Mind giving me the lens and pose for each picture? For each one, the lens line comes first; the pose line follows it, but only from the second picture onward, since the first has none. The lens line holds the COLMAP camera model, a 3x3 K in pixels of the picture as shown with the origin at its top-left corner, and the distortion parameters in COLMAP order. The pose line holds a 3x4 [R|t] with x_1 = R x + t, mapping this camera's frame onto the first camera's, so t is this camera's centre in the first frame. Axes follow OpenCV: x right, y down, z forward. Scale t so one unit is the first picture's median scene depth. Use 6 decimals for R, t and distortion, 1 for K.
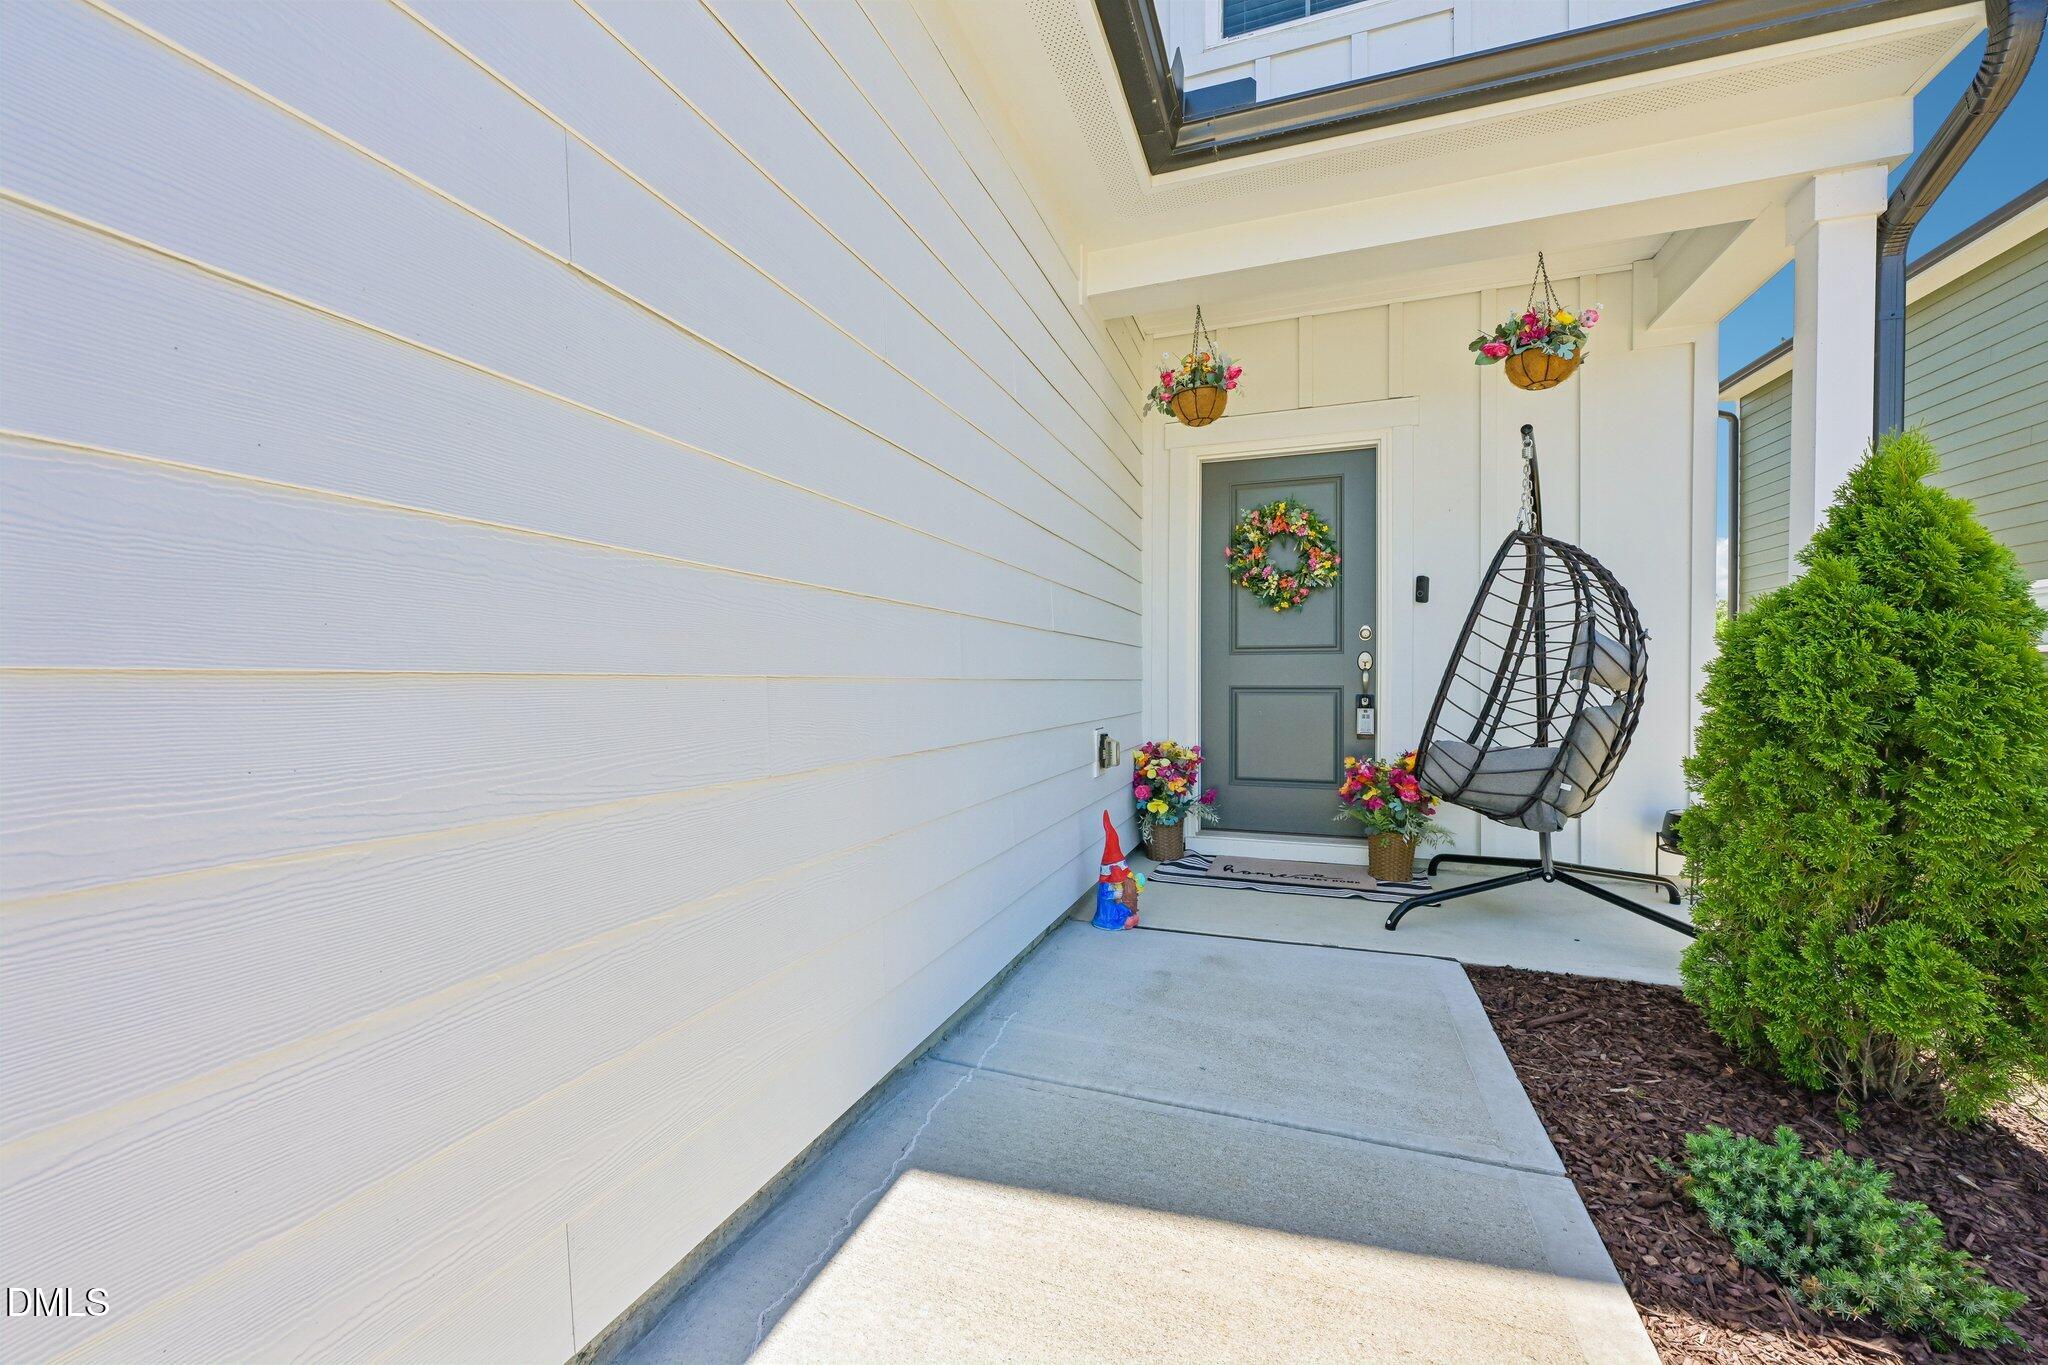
lens RADIAL K [[816.7, 0, 1028.3], [0, 816.7, 686.7], [0, 0, 1]] dist [-0.001024, -0.000291]
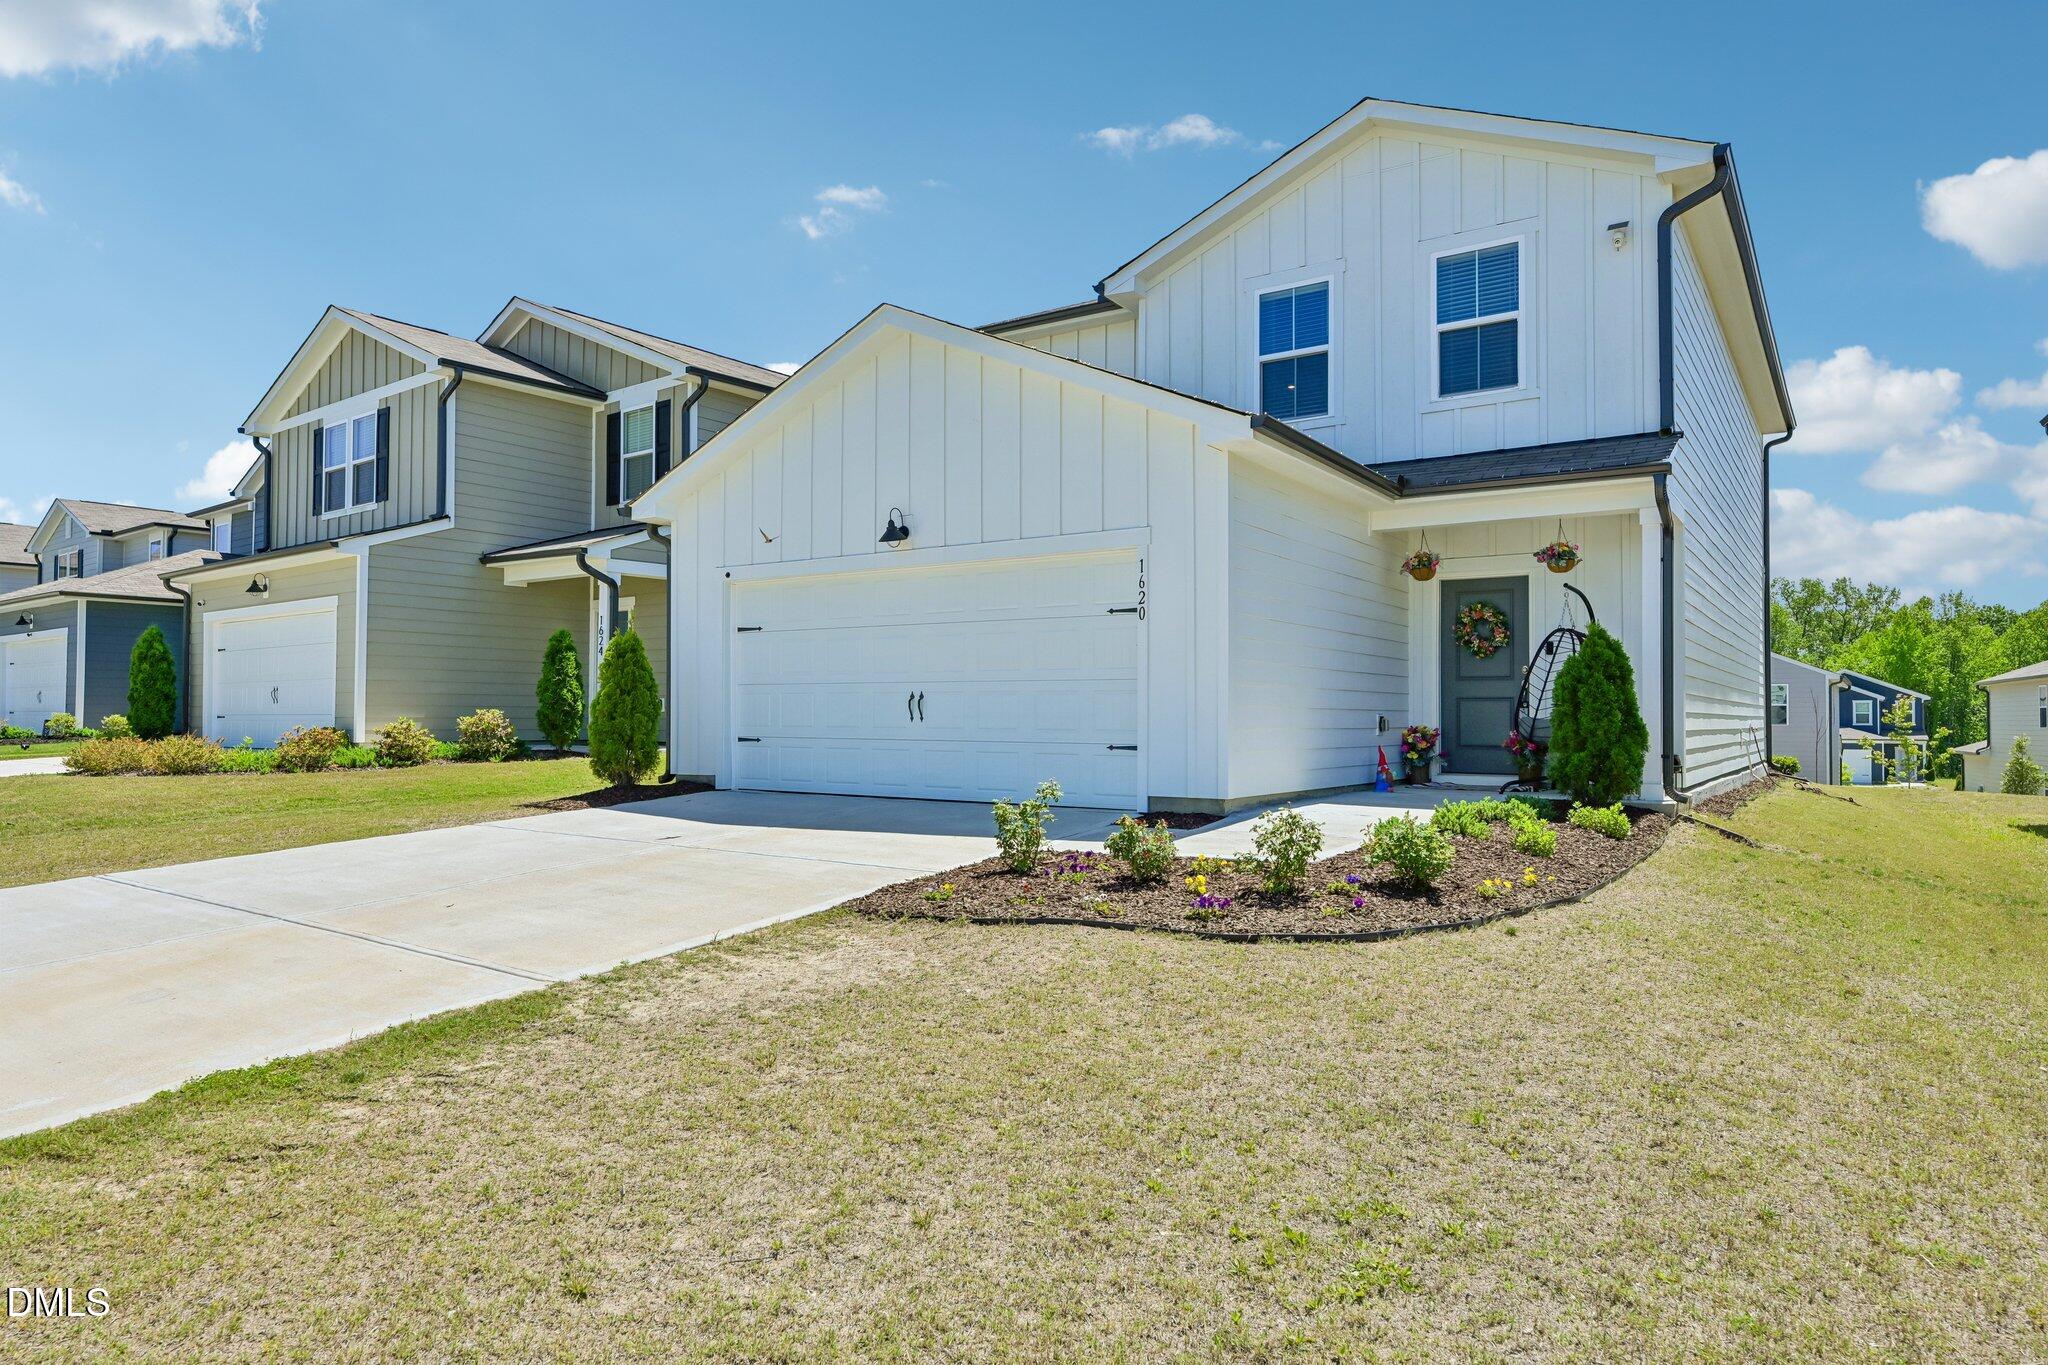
lens RADIAL K [[1202.1, 0, 1023.2], [0, 1202.1, 694.0], [0, 0, 1]] dist [0.000508, 0.000418]
pose [[0.966743, -0.001900, -0.255741, -0.013965], [-0.004874, 0.999654, -0.025850, 0.072924], [0.255702, 0.026236, 0.966400, -2.070143]]
